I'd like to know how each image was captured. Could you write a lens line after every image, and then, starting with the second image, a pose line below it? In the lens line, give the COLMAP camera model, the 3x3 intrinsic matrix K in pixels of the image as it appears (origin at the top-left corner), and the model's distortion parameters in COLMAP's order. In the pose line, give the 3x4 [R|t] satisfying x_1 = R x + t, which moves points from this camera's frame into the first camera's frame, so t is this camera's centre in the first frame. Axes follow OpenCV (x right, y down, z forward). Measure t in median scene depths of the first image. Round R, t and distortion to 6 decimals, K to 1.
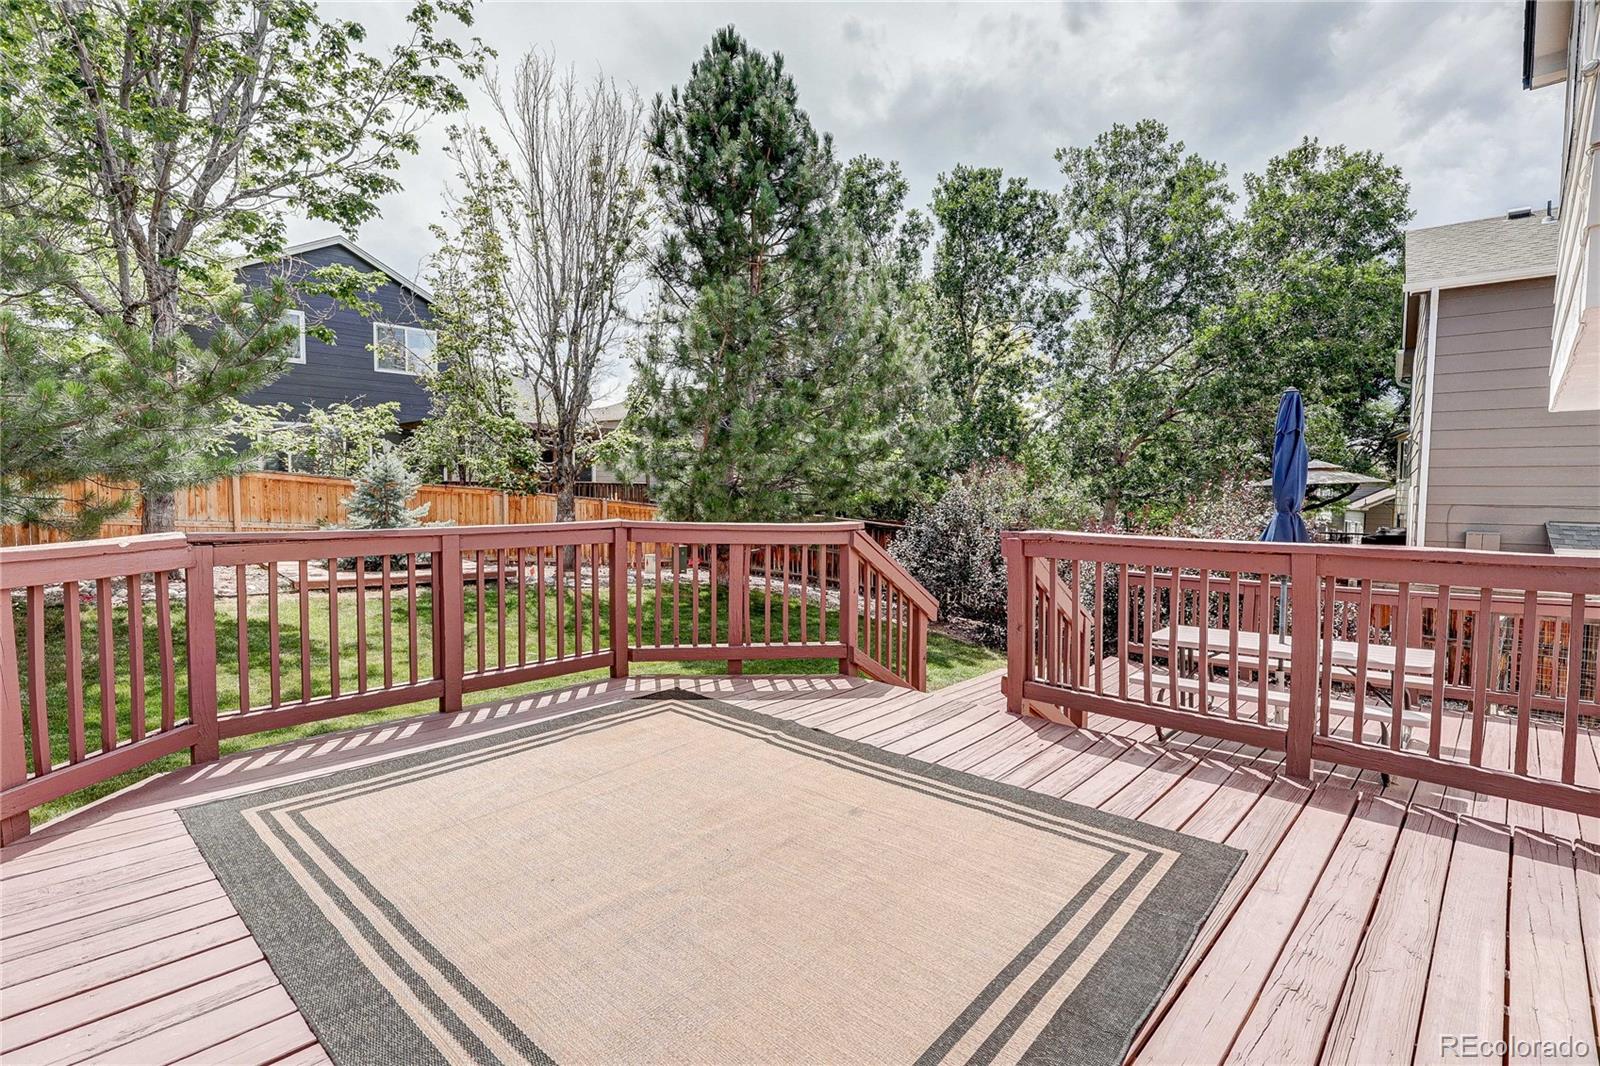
lens RADIAL K [[767.0, 0, 800.0], [0, 767.0, 533.0], [0, 0, 1]] dist [-0.001897, -0.000359]
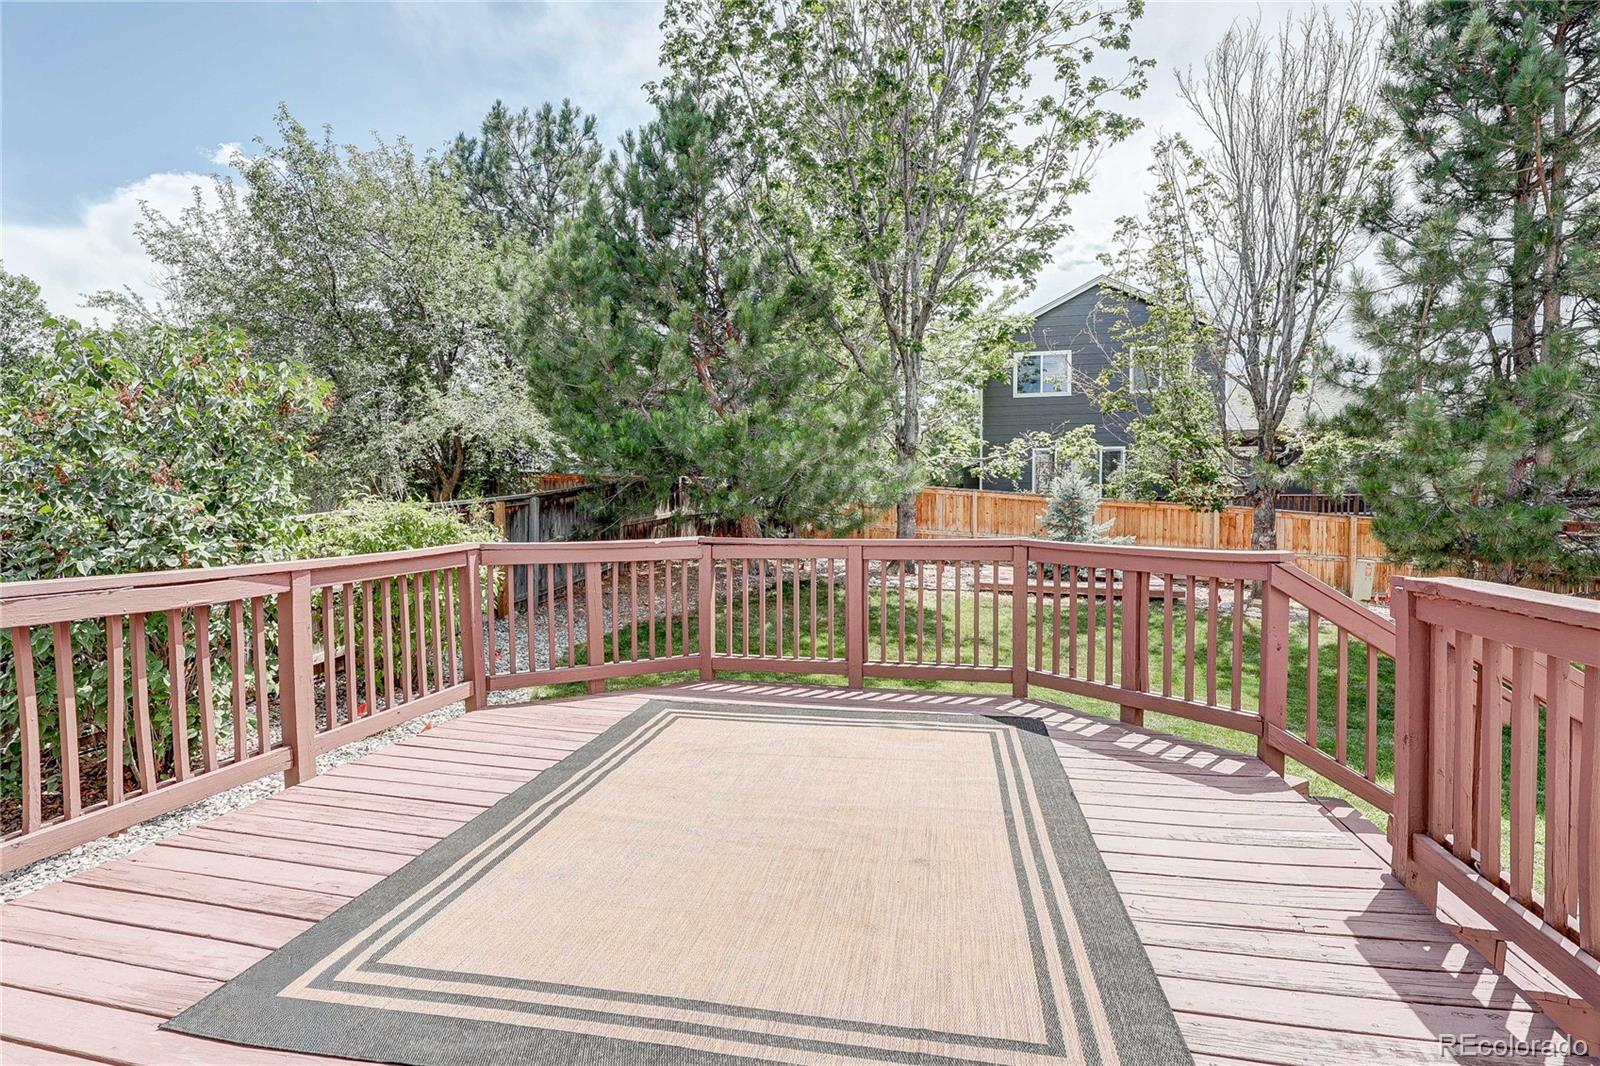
lens RADIAL K [[779.5, 0, 800.0], [0, 779.5, 533.0], [0, 0, 1]] dist [0.002010, -0.000032]
pose [[0.494092, 0.025070, -0.869048, 0.520887], [-0.041096, 0.999140, 0.005458, -0.018943], [0.868438, 0.033018, 0.494697, 0.259686]]
